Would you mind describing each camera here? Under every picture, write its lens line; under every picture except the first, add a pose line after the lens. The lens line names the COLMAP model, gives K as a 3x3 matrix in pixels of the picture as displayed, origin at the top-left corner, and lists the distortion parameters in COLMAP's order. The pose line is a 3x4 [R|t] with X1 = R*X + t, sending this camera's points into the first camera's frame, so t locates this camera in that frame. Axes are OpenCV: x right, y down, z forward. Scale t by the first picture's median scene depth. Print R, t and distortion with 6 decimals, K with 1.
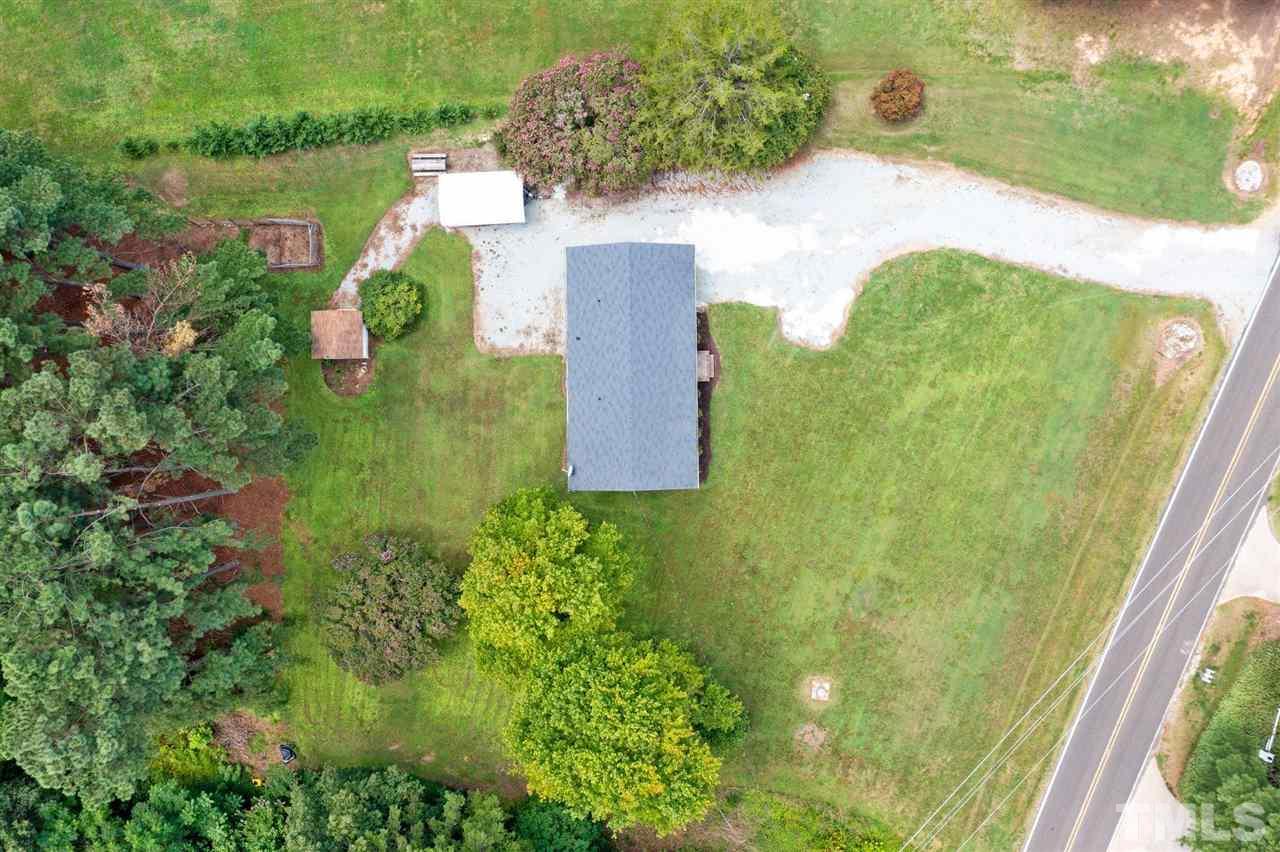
lens RADIAL K [[1006.1, 0, 640.0], [0, 1006.1, 426.0], [0, 0, 1]] dist [-0.013362, -0.004873]
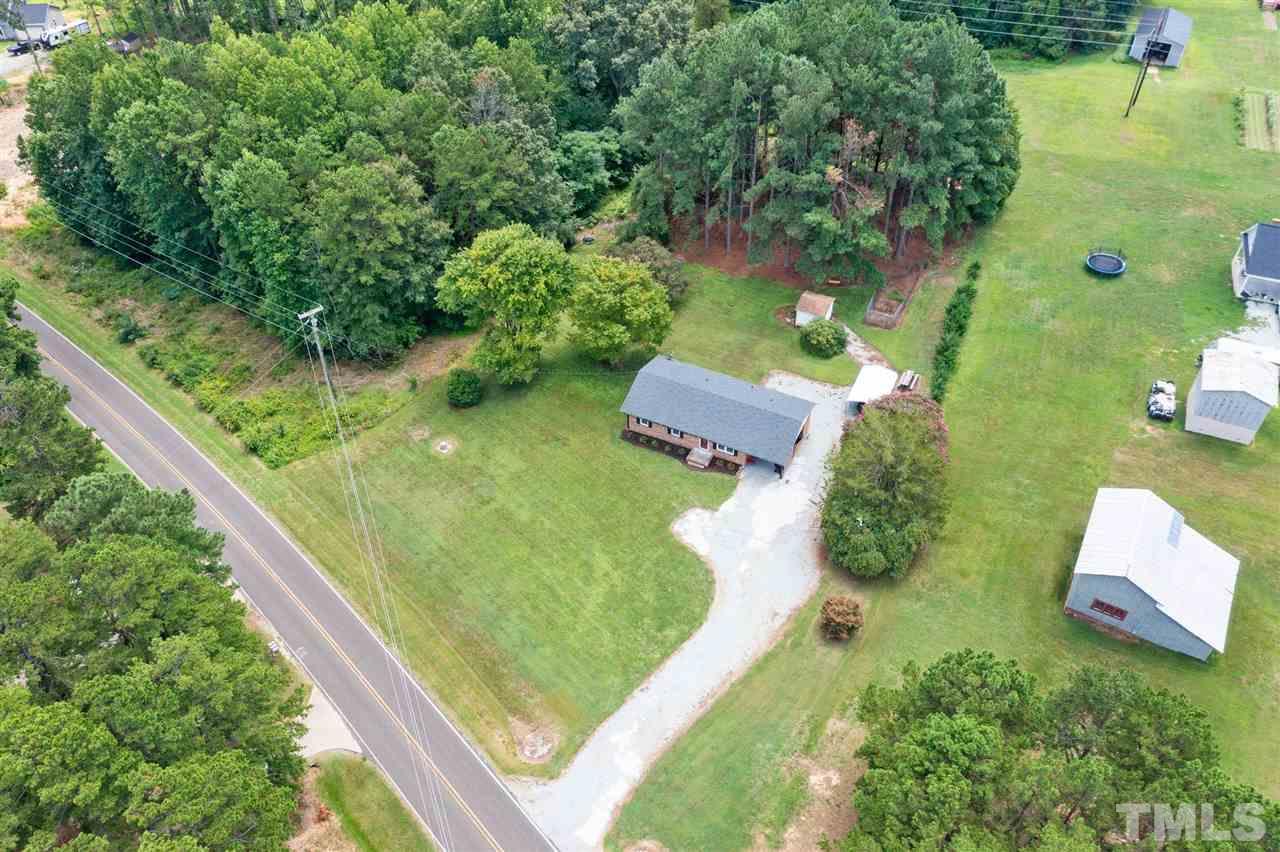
lens RADIAL K [[1006.1, 0, 640.0], [0, 1006.1, 426.0], [0, 0, 1]] dist [-0.013362, -0.004873]
pose [[-0.445304, 0.672556, -0.591078, 0.884103], [-0.894837, -0.311296, 0.319941, -0.416613], [0.031178, 0.671389, 0.740449, -0.016962]]
